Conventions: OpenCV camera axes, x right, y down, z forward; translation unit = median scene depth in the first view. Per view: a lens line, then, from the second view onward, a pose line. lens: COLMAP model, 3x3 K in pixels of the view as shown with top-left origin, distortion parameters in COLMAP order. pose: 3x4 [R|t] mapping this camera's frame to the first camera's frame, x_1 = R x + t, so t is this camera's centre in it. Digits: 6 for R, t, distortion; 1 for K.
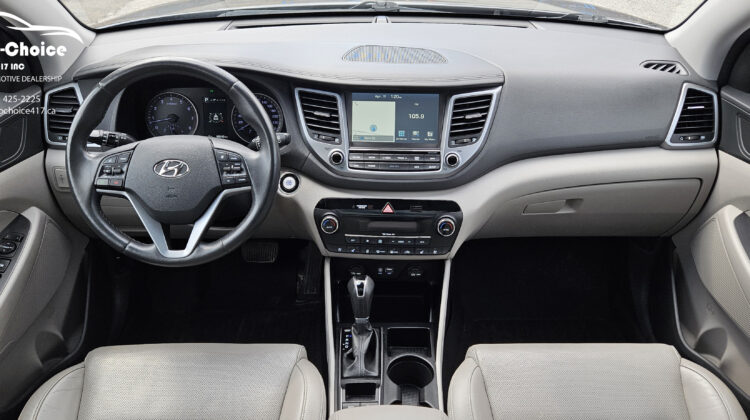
lens RADIAL K [[582.3, 0, 379.1], [0, 582.3, 227.2], [0, 0, 1]] dist [0.031608, -0.000423]
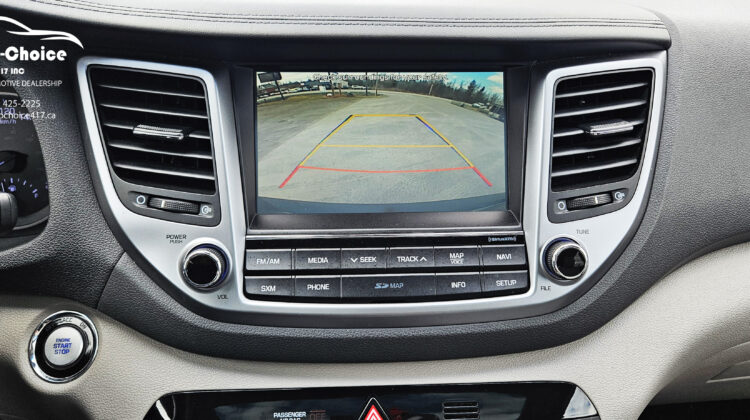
lens RADIAL K [[582.3, 0, 379.1], [0, 582.3, 227.2], [0, 0, 1]] dist [0.031608, -0.000423]
pose [[0.996725, -0.033816, 0.073461, -0.001620], [0.042396, 0.992041, -0.118564, -0.098264], [-0.068867, 0.121290, 0.990225, 0.676837]]
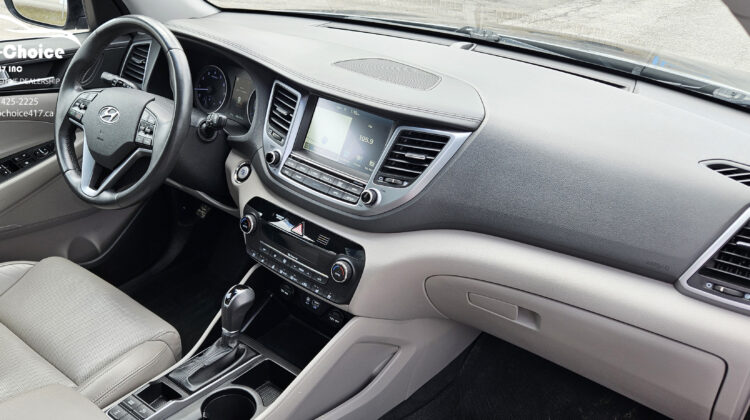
lens RADIAL K [[582.3, 0, 379.1], [0, 582.3, 227.2], [0, 0, 1]] dist [0.031608, -0.000423]
pose [[0.799168, 0.327023, -0.504368, 0.560585], [-0.365818, 0.930387, 0.023611, -0.099653], [0.476978, 0.165638, 0.863166, 0.297446]]
